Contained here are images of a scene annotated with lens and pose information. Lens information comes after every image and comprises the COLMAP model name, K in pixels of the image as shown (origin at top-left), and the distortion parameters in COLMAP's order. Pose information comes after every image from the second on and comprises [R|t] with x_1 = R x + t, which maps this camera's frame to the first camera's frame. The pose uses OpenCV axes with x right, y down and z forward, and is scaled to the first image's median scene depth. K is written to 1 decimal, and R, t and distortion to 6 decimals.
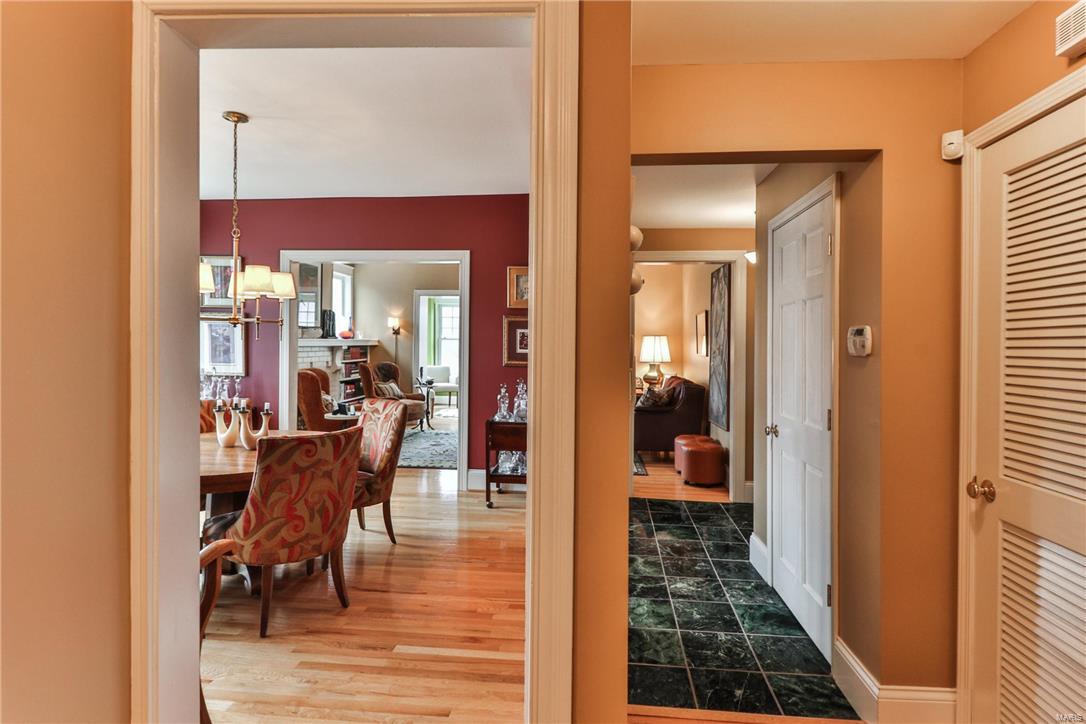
lens RADIAL K [[555.9, 0, 555.4], [0, 555.9, 355.3], [0, 0, 1]] dist [0.021864, -0.008718]
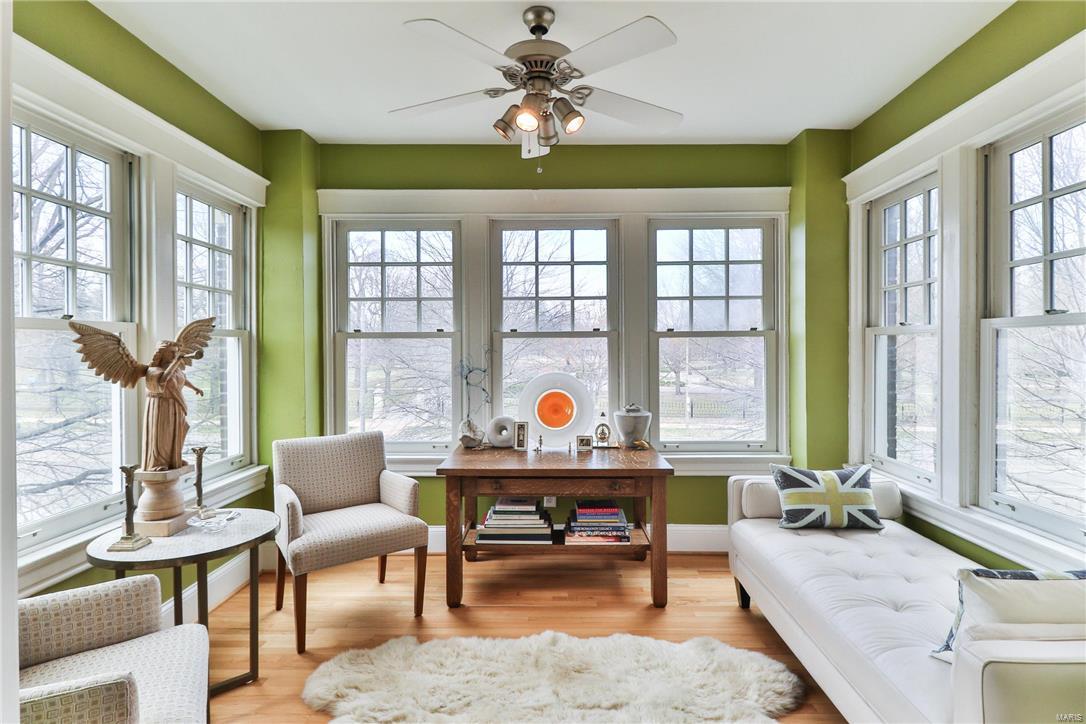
lens RADIAL K [[555.9, 0, 546.7], [0, 555.9, 352.4], [0, 0, 1]] dist [0.021864, -0.008718]
pose [[0.998059, -0.025165, 0.056964, -0.422640], [0.025850, 0.999602, -0.011319, -0.052540], [-0.056657, 0.012770, 0.998312, 2.543663]]
